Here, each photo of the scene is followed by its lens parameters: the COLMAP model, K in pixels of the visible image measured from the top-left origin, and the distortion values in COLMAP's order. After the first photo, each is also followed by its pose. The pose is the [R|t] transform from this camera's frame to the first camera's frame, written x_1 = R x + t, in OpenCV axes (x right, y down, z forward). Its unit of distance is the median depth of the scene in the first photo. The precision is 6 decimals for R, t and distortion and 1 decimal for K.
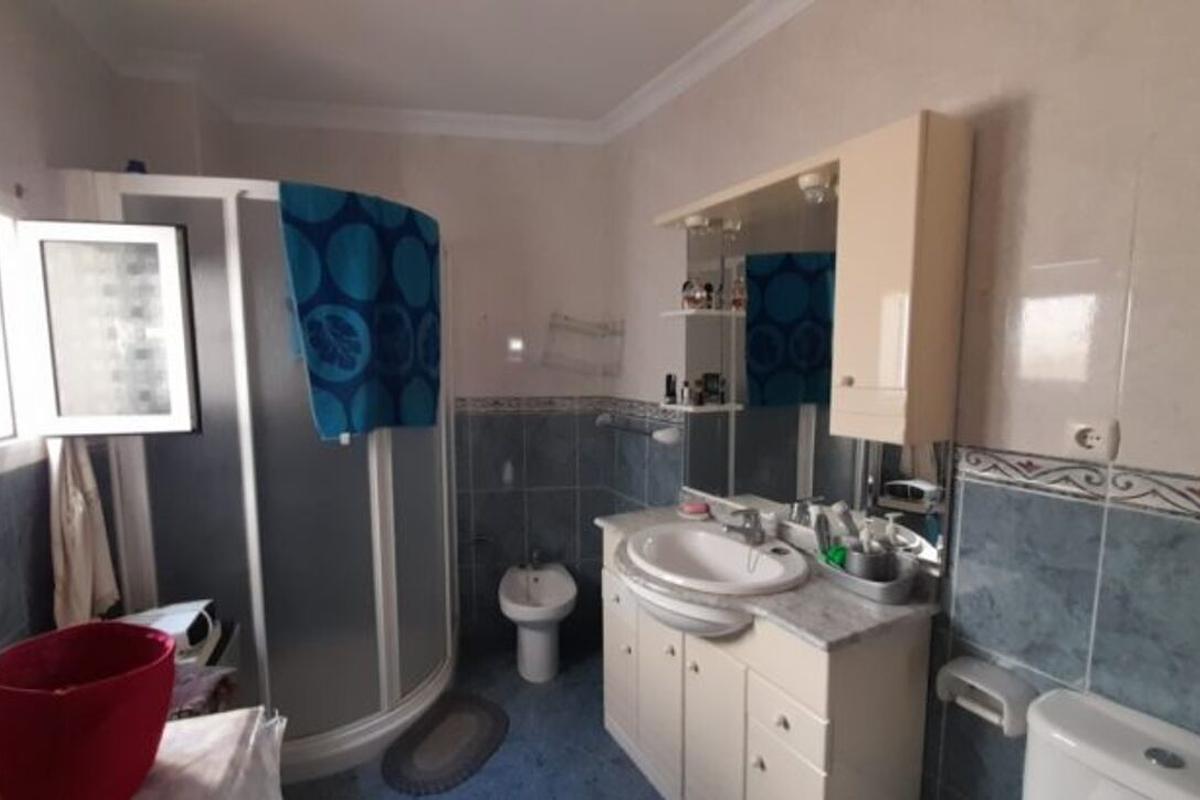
lens RADIAL K [[465.3, 0, 600.0], [0, 465.3, 400.0], [0, 0, 1]] dist [-0.000264, -0.000108]
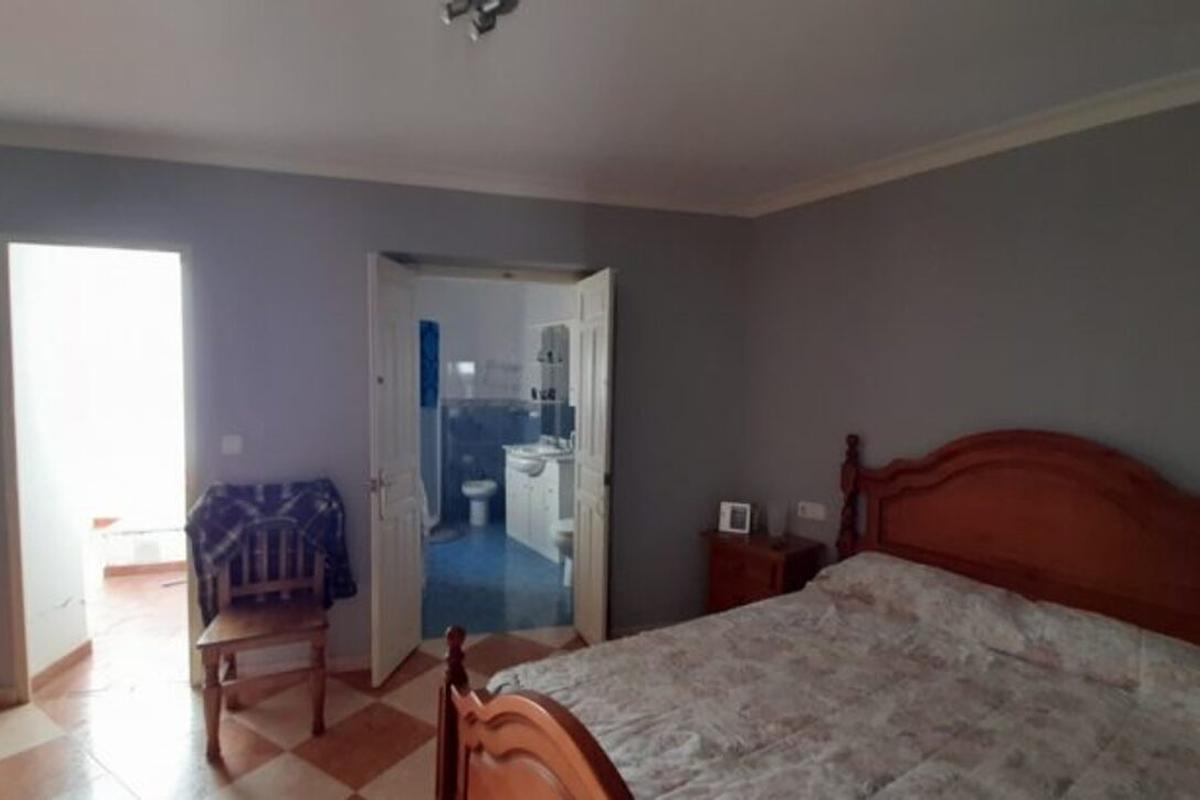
lens RADIAL K [[465.3, 0, 600.0], [0, 465.3, 400.0], [0, 0, 1]] dist [-0.000264, -0.000108]
pose [[0.995821, 0.011509, 0.090594, 0.242830], [-0.007515, 0.998990, -0.044304, 0.100997], [-0.091012, 0.043438, 0.994902, -1.328355]]
